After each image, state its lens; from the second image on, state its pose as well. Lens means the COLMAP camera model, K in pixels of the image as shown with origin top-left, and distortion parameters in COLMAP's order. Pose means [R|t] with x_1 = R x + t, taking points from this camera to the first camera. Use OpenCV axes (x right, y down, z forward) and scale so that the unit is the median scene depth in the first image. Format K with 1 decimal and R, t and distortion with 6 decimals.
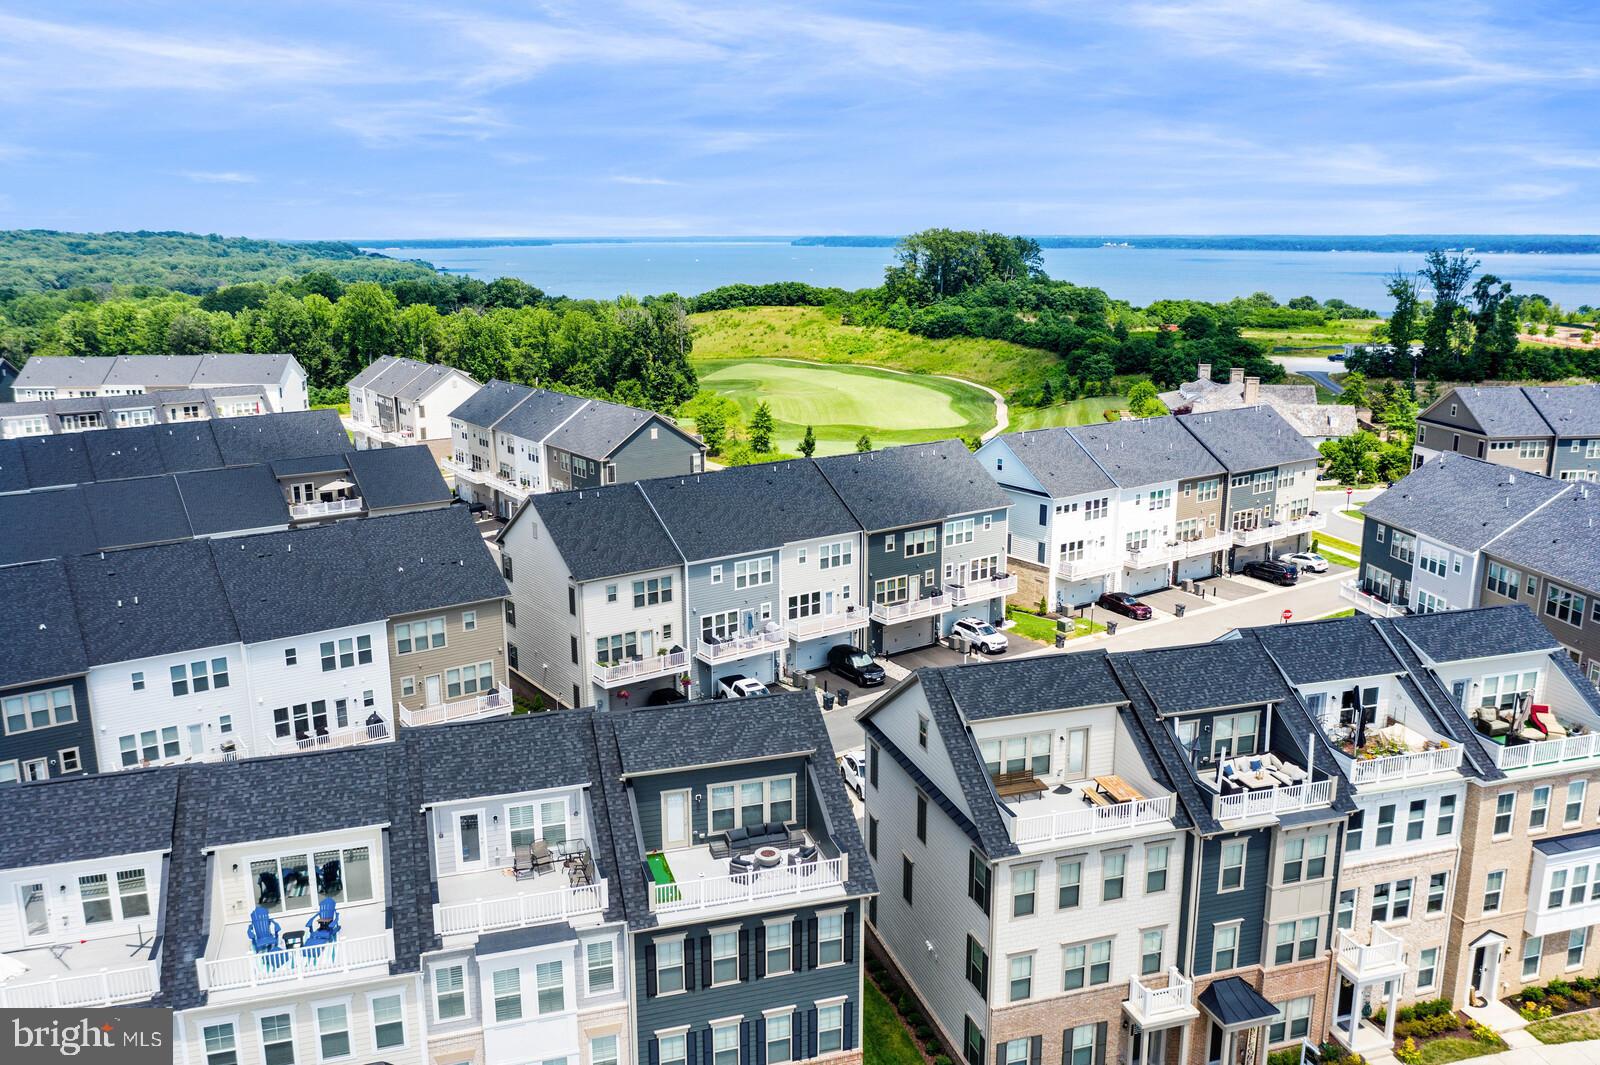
lens RADIAL K [[1314.4, 0, 809.0], [0, 1314.4, 533.6], [0, 0, 1]] dist [-0.004561, -0.003513]
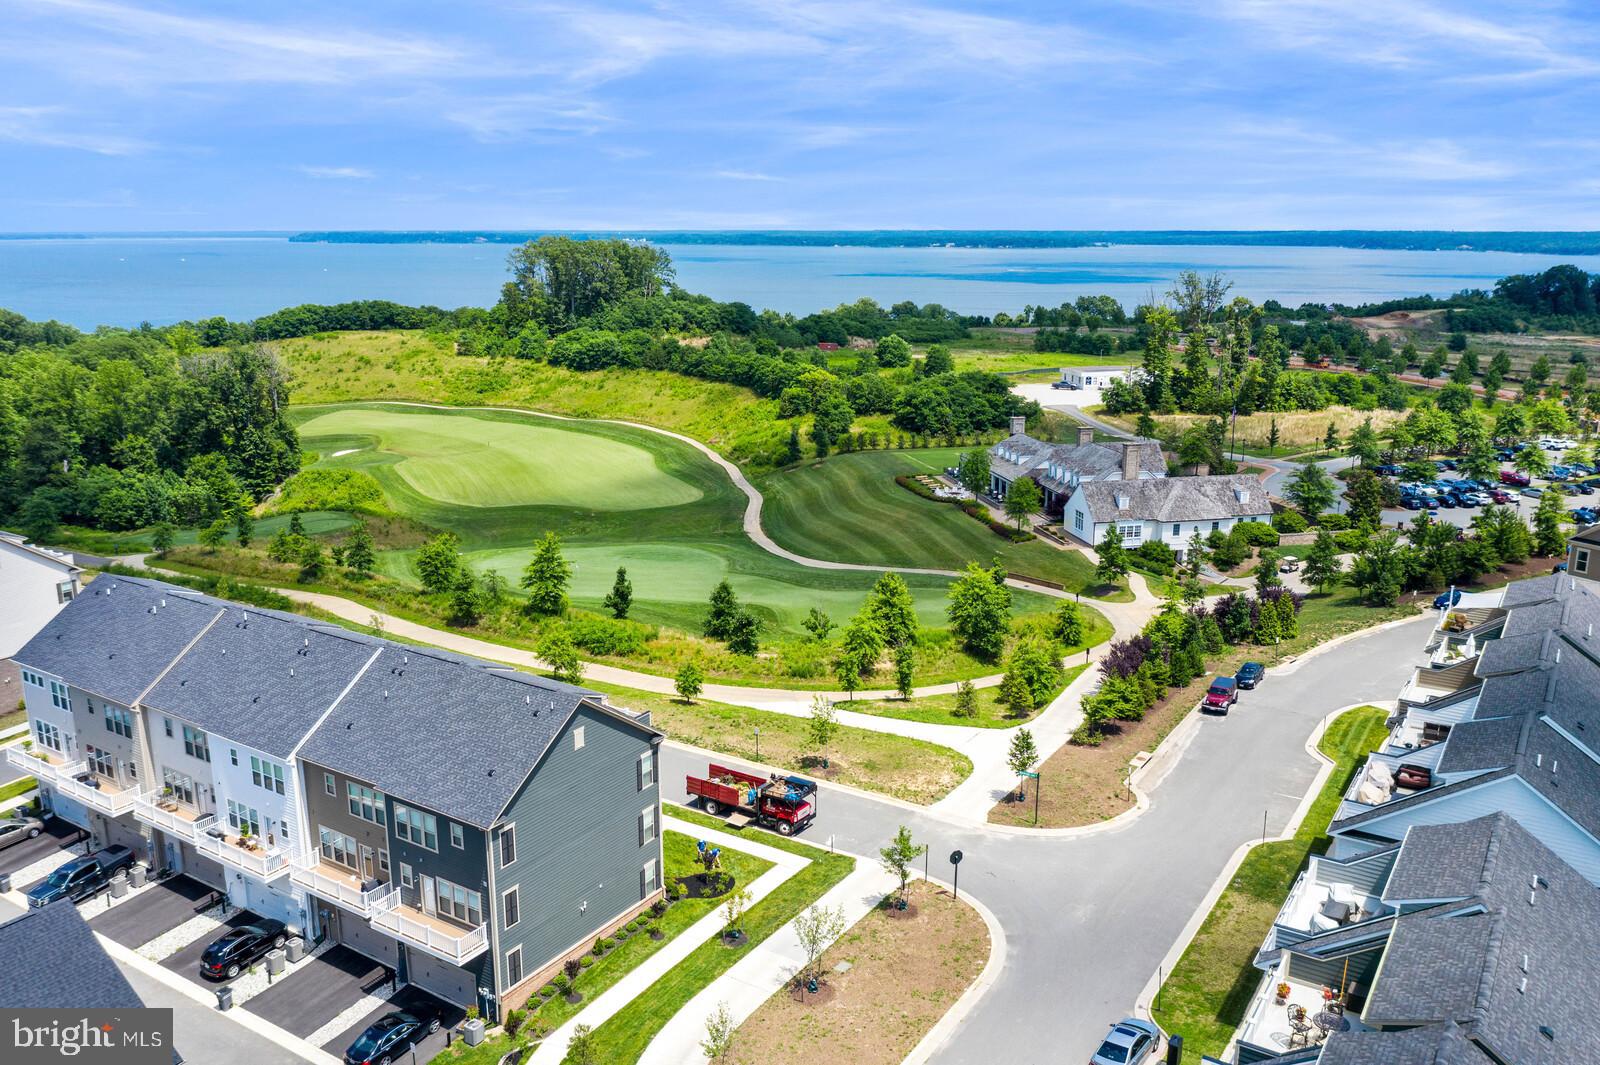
lens RADIAL K [[1314.4, 0, 834.5], [0, 1314.4, 521.2], [0, 0, 1]] dist [-0.004561, -0.003513]
pose [[0.930746, -0.076587, 0.357555, -0.062077], [0.078544, 0.996869, 0.009070, -0.048027], [-0.357131, 0.019642, 0.933848, 0.163768]]
